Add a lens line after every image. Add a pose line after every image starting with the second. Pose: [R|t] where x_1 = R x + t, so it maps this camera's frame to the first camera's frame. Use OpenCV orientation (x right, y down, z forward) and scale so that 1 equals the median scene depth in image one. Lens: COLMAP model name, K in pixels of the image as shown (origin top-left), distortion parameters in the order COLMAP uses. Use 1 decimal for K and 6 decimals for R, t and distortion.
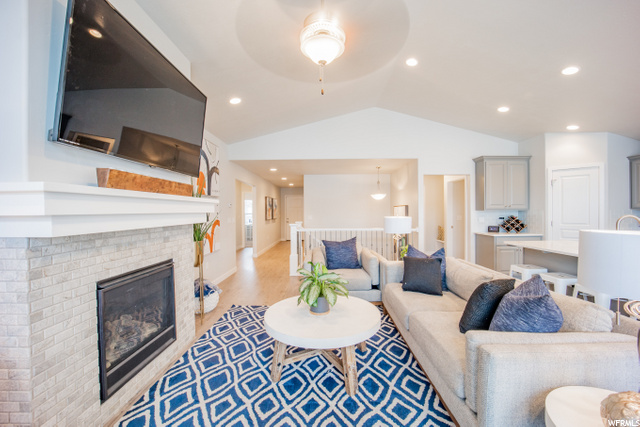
lens RADIAL K [[262.6, 0, 323.2], [0, 262.6, 214.1], [0, 0, 1]] dist [-0.022930, -0.000096]
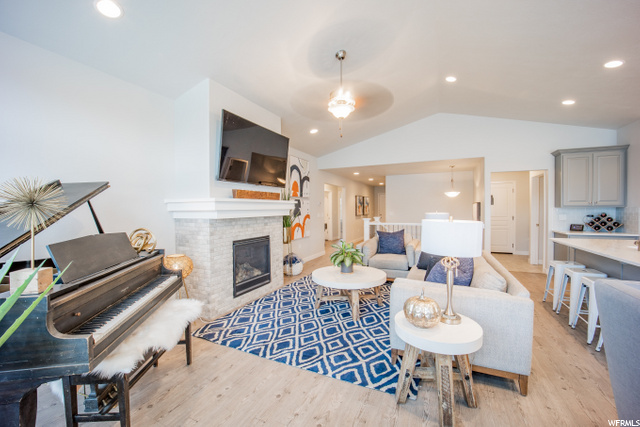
lens RADIAL K [[256.5, 0, 320.0], [0, 256.5, 213.5], [0, 0, 1]] dist [-0.026238, 0.000140]
pose [[0.909319, 0.007977, -0.416023, 0.383142], [-0.003192, 0.999921, 0.012198, 0.000737], [0.416087, -0.009764, 0.909272, -0.365931]]
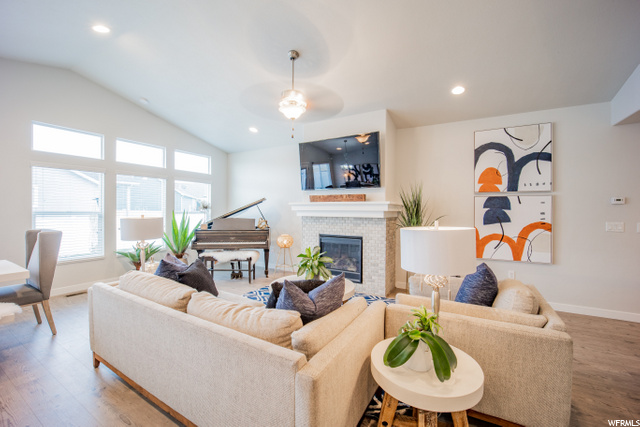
lens RADIAL K [[256.5, 0, 320.0], [0, 256.5, 213.5], [0, 0, 1]] dist [-0.026238, 0.000140]
pose [[-0.485926, 0.013168, -0.873901, 0.921998], [-0.015542, 0.999598, 0.023704, -0.019458], [0.873862, 0.025101, -0.485526, 1.352424]]
